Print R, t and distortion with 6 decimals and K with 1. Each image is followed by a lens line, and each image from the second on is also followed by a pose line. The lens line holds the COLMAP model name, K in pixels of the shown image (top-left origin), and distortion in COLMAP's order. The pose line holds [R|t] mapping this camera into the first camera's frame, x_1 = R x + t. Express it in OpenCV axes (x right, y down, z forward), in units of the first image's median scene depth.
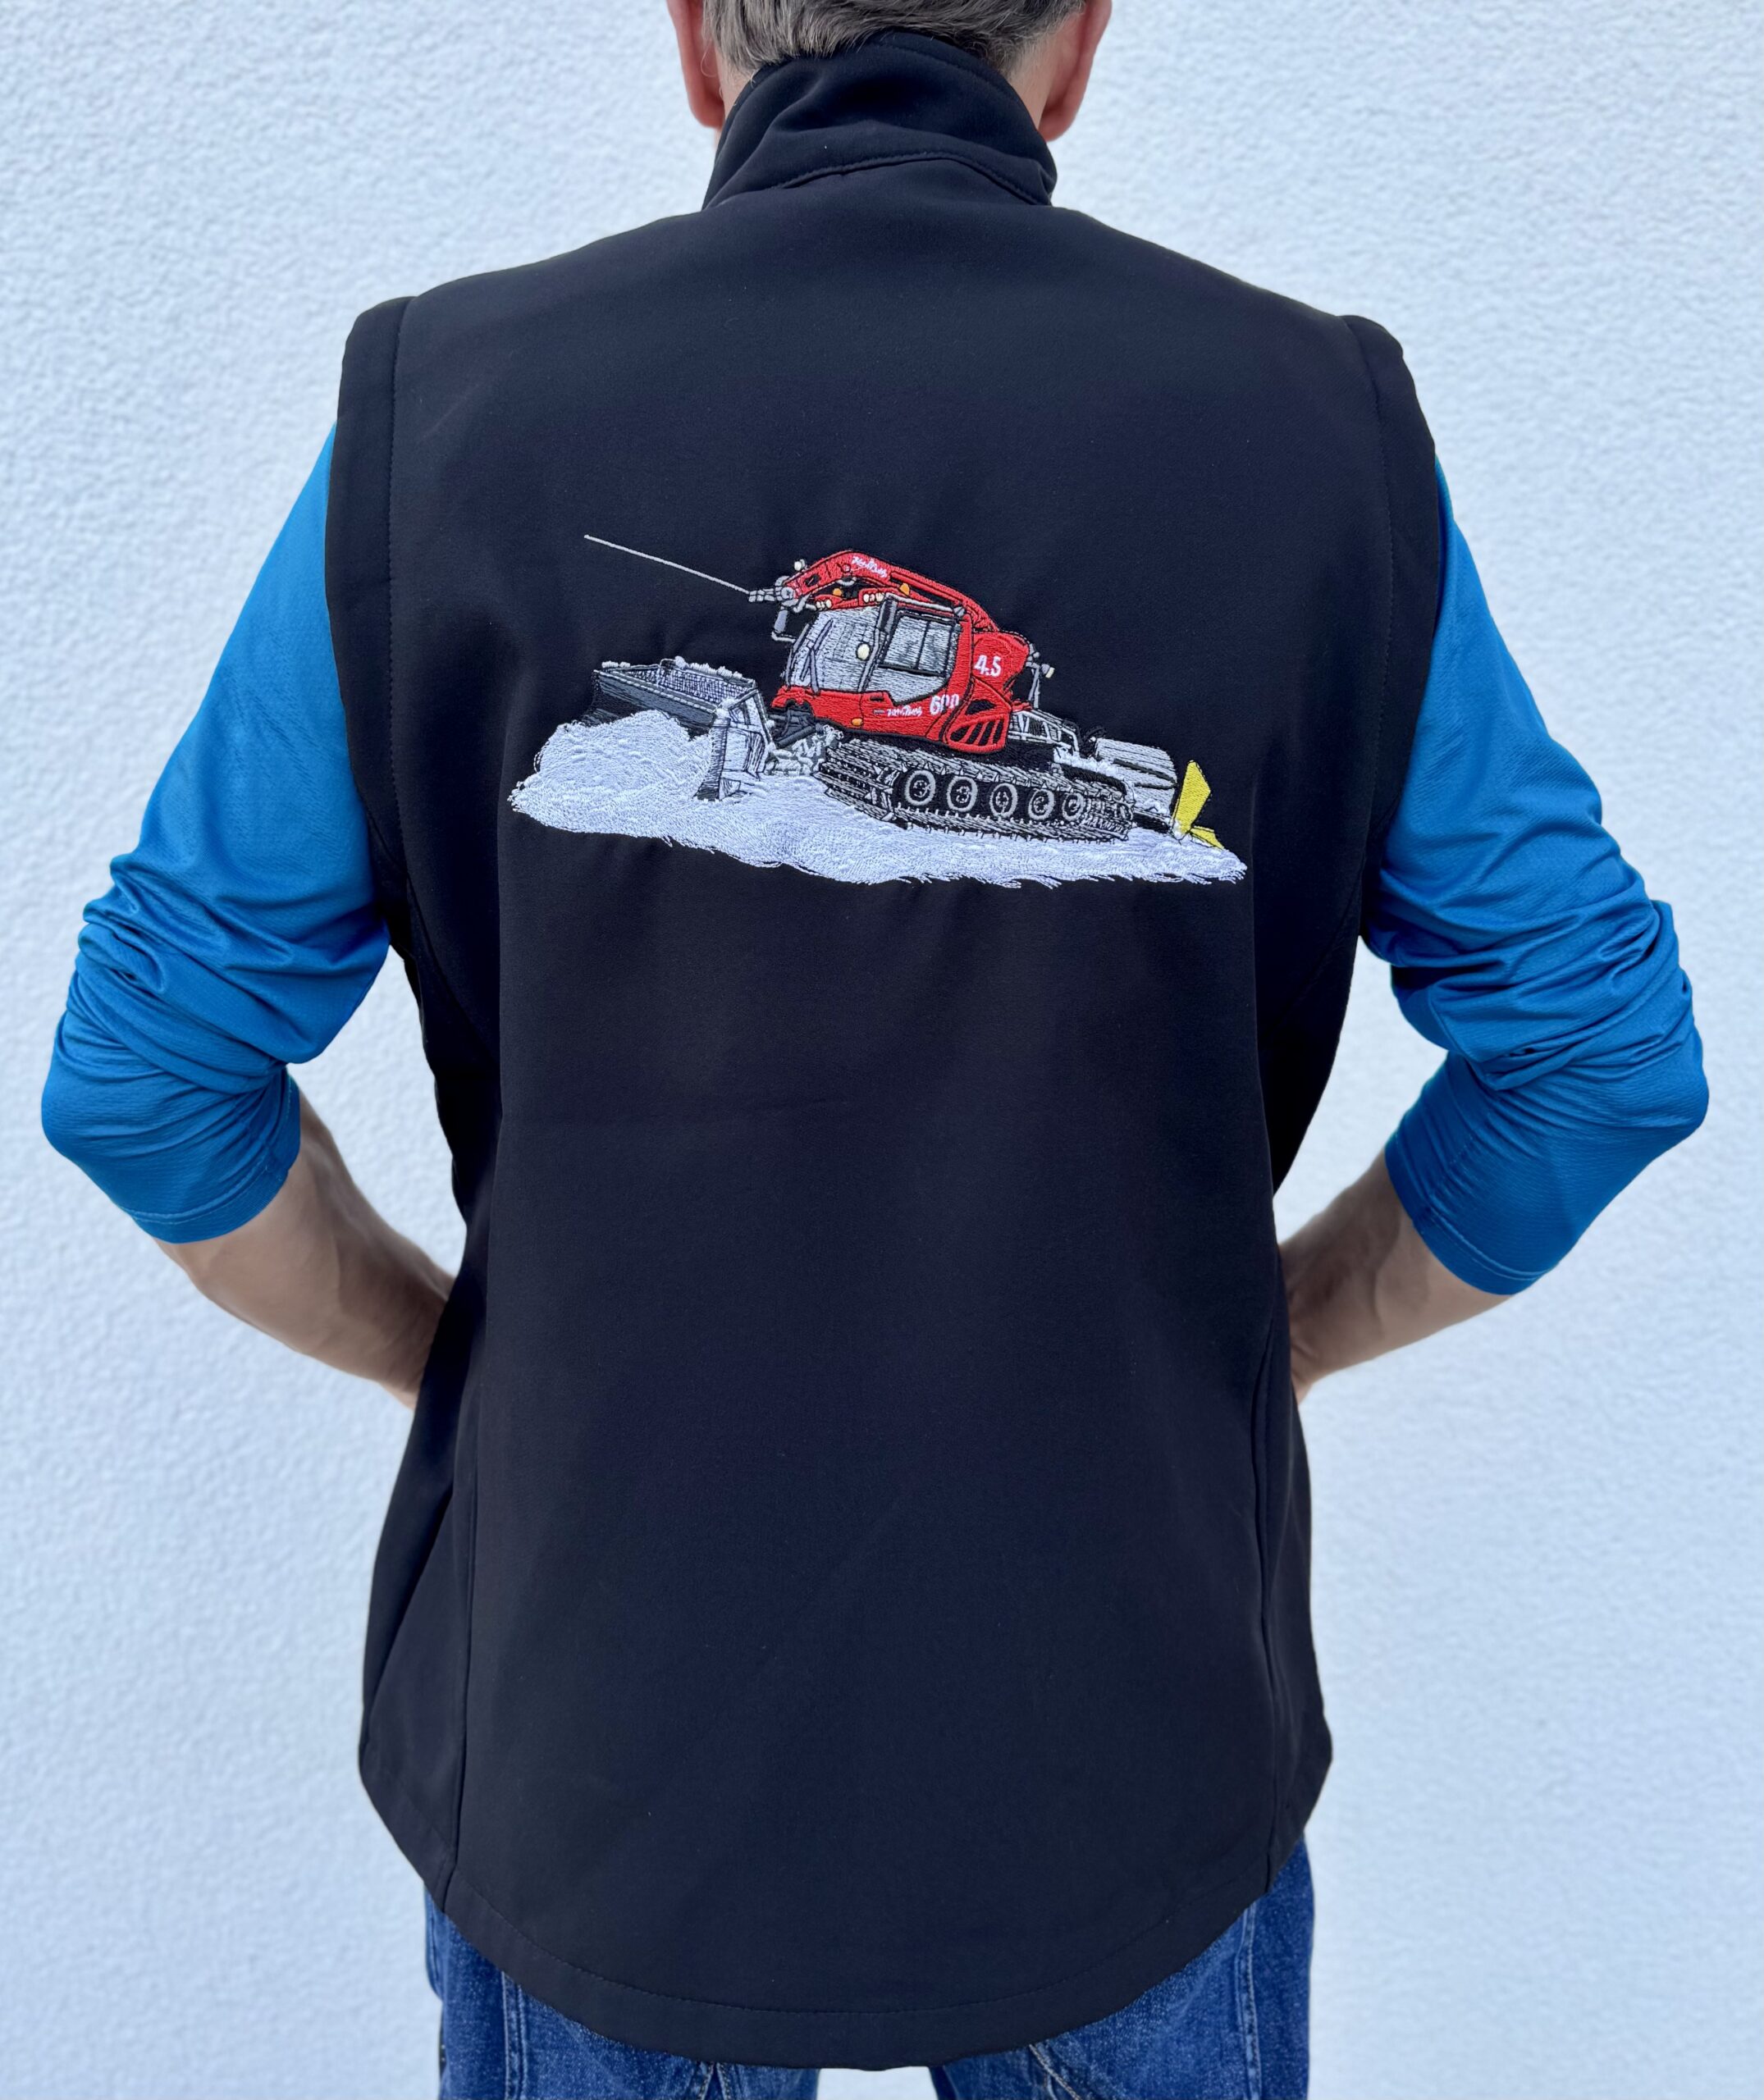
lens RADIAL K [[1681.6, 0, 892.1], [0, 1681.6, 1046.2], [0, 0, 1]] dist [0.009367, -0.002269]
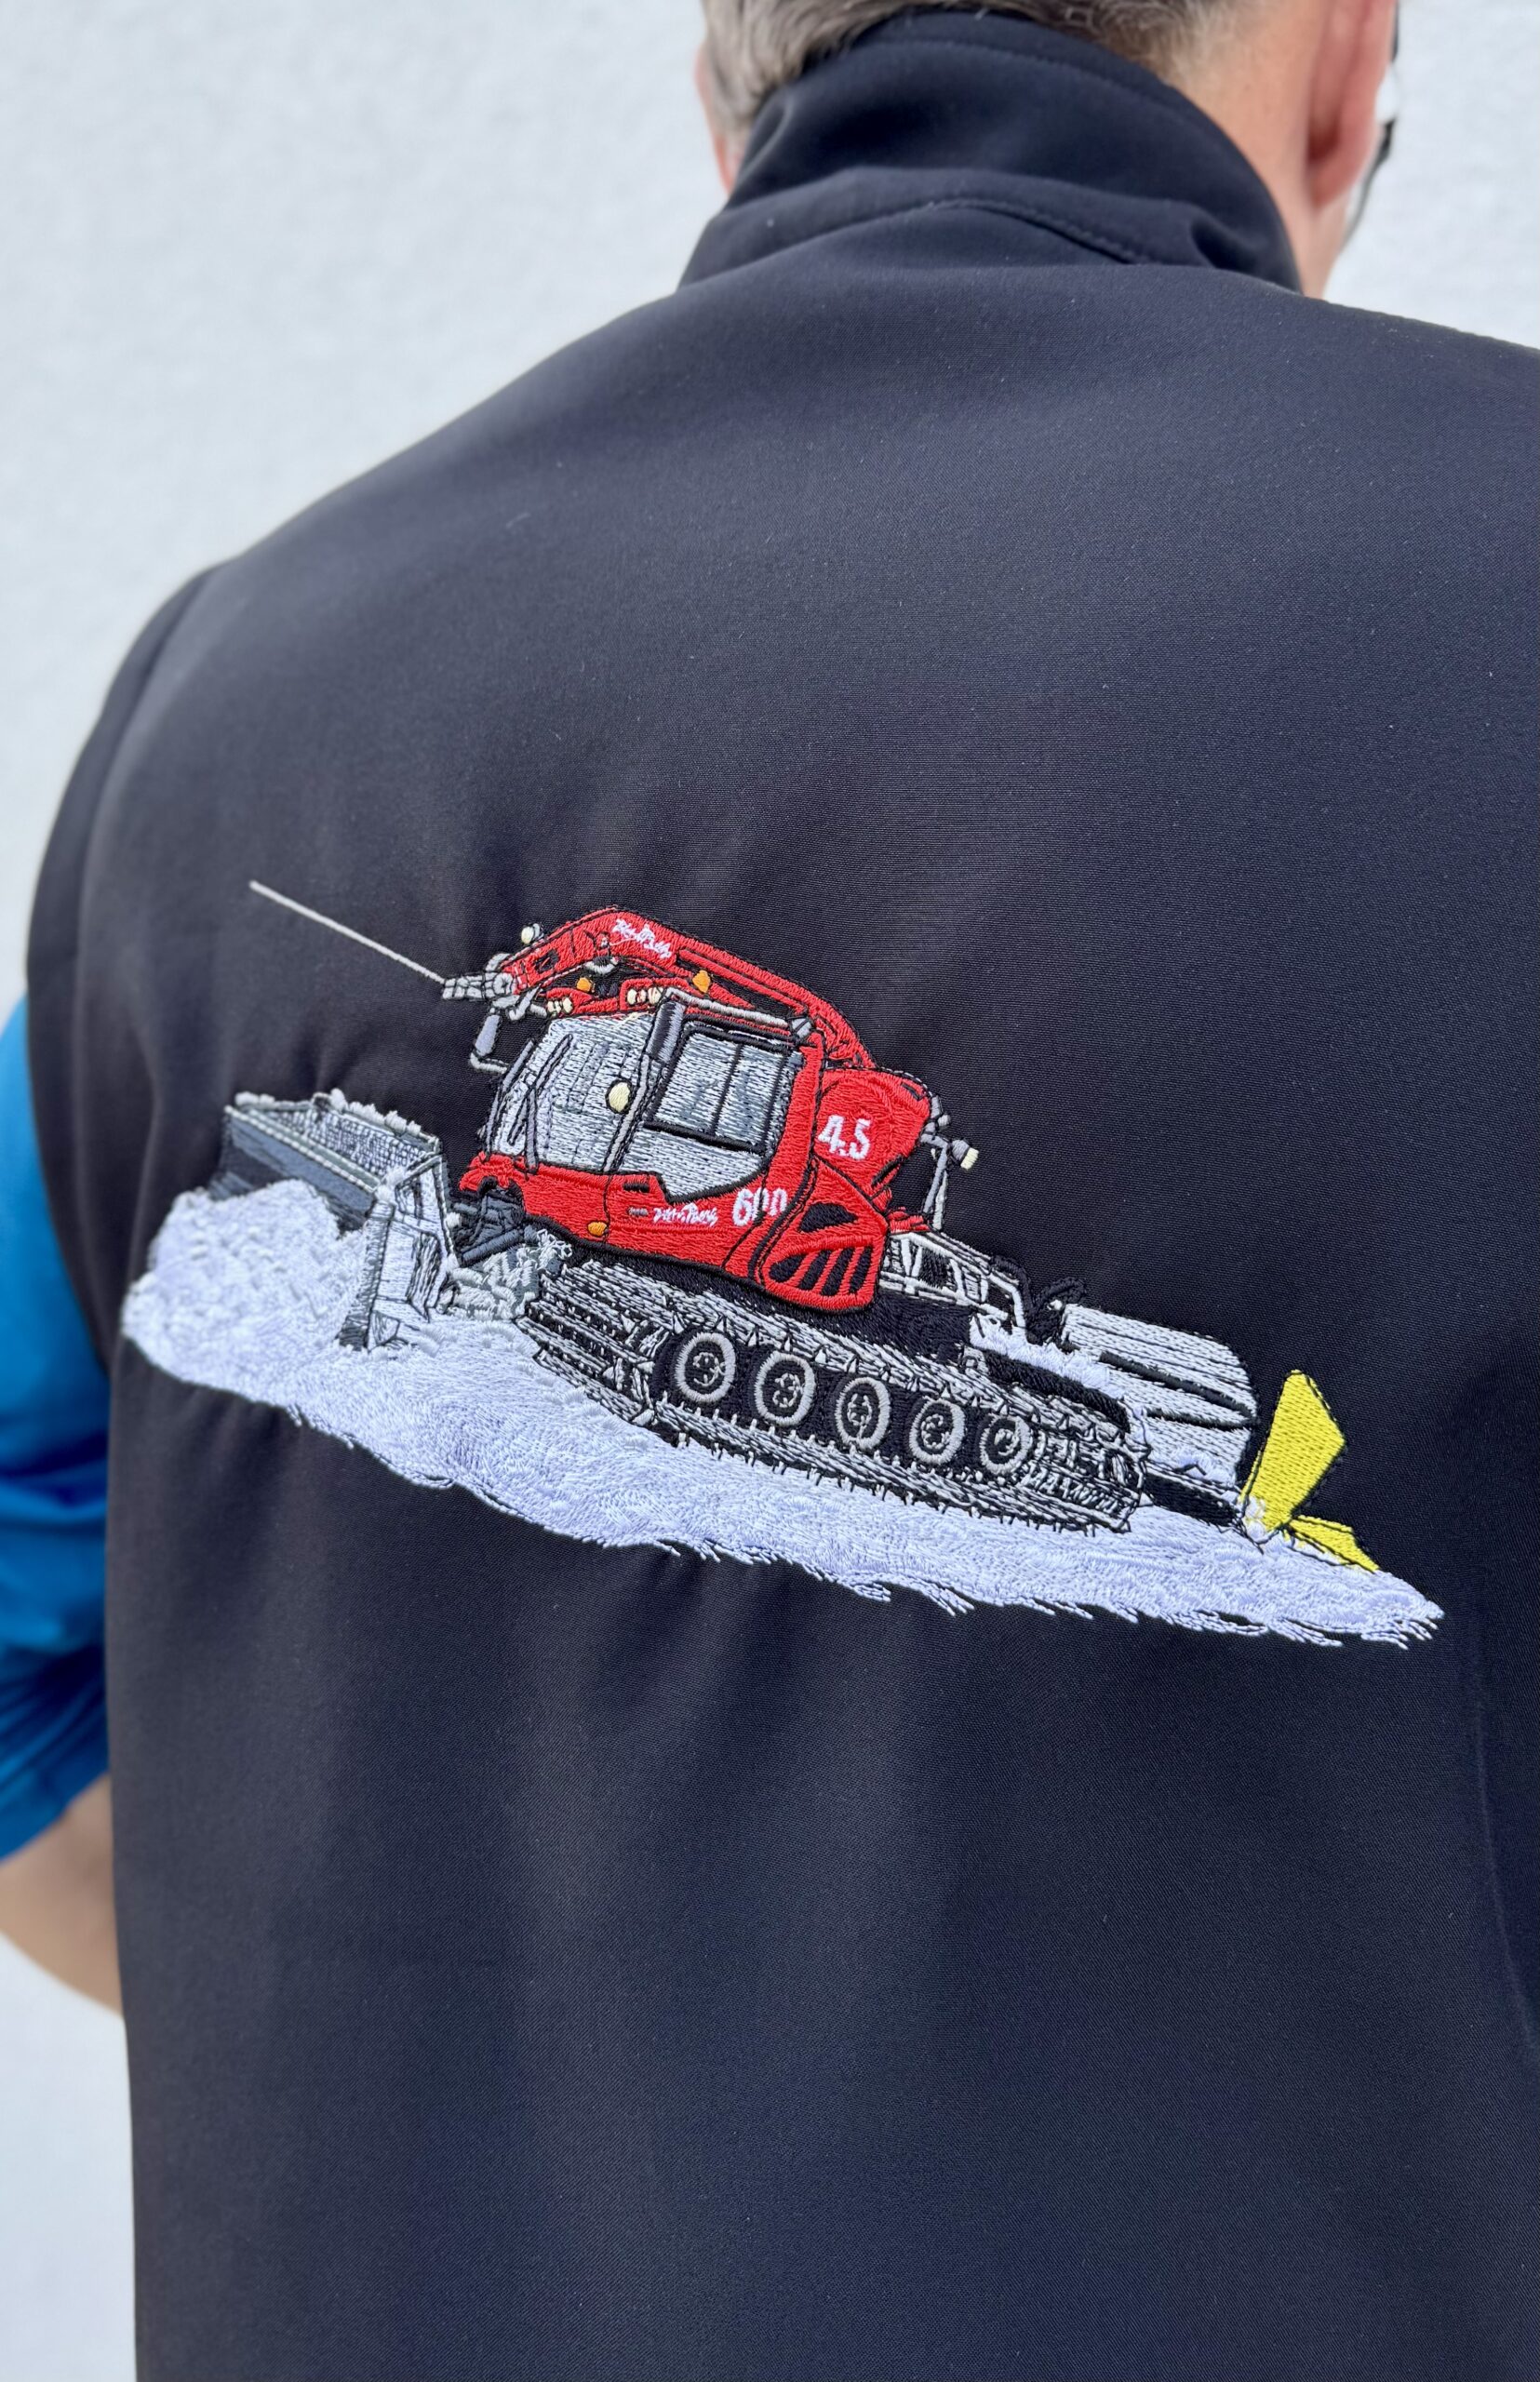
lens RADIAL K [[1538.3, 0, 765.8], [0, 1538.3, 1205.0], [0, 0, 1]] dist [0.037036, -0.001075]
pose [[0.946266, 0.072873, -0.315072, 0.173448], [-0.134458, 0.974732, -0.178377, -0.121878], [0.294112, 0.211156, 0.932154, 0.570930]]
